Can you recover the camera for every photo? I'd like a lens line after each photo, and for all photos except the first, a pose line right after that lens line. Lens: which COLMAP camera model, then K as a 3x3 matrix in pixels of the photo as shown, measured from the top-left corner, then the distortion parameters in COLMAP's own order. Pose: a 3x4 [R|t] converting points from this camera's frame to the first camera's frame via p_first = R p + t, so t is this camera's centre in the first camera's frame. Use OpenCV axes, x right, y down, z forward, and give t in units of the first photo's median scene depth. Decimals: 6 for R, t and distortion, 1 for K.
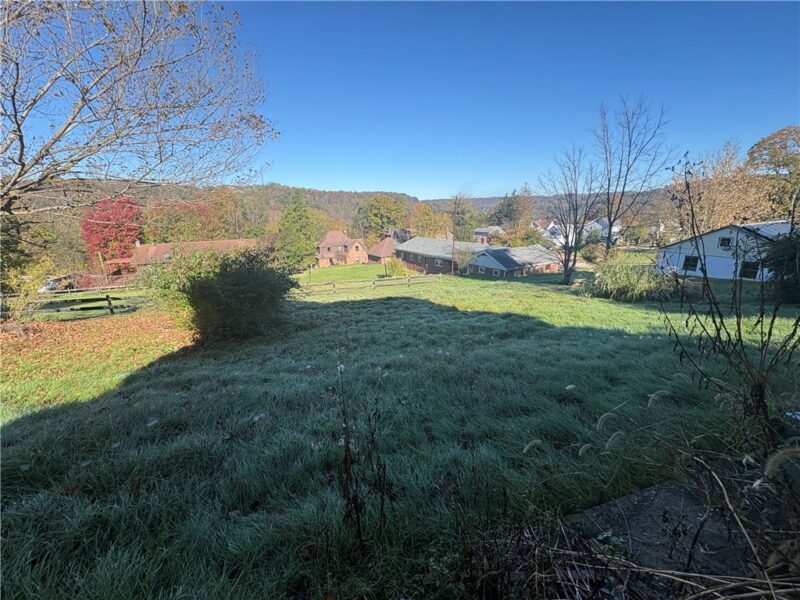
lens RADIAL K [[317.0, 0, 399.4], [0, 317.0, 299.7], [0, 0, 1]] dist [-0.001300, -0.000832]
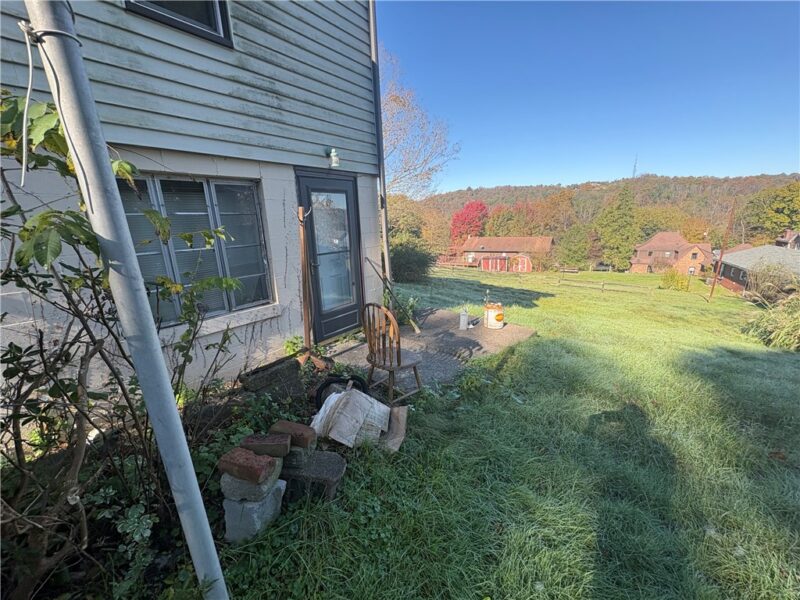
lens RADIAL K [[317.0, 0, 397.9], [0, 317.0, 299.3], [0, 0, 1]] dist [-0.001300, -0.000832]
pose [[0.535896, 0.206027, -0.818760, 0.131211], [-0.201192, 0.972994, 0.113154, -0.001316], [0.819962, 0.104089, 0.562875, -0.011637]]
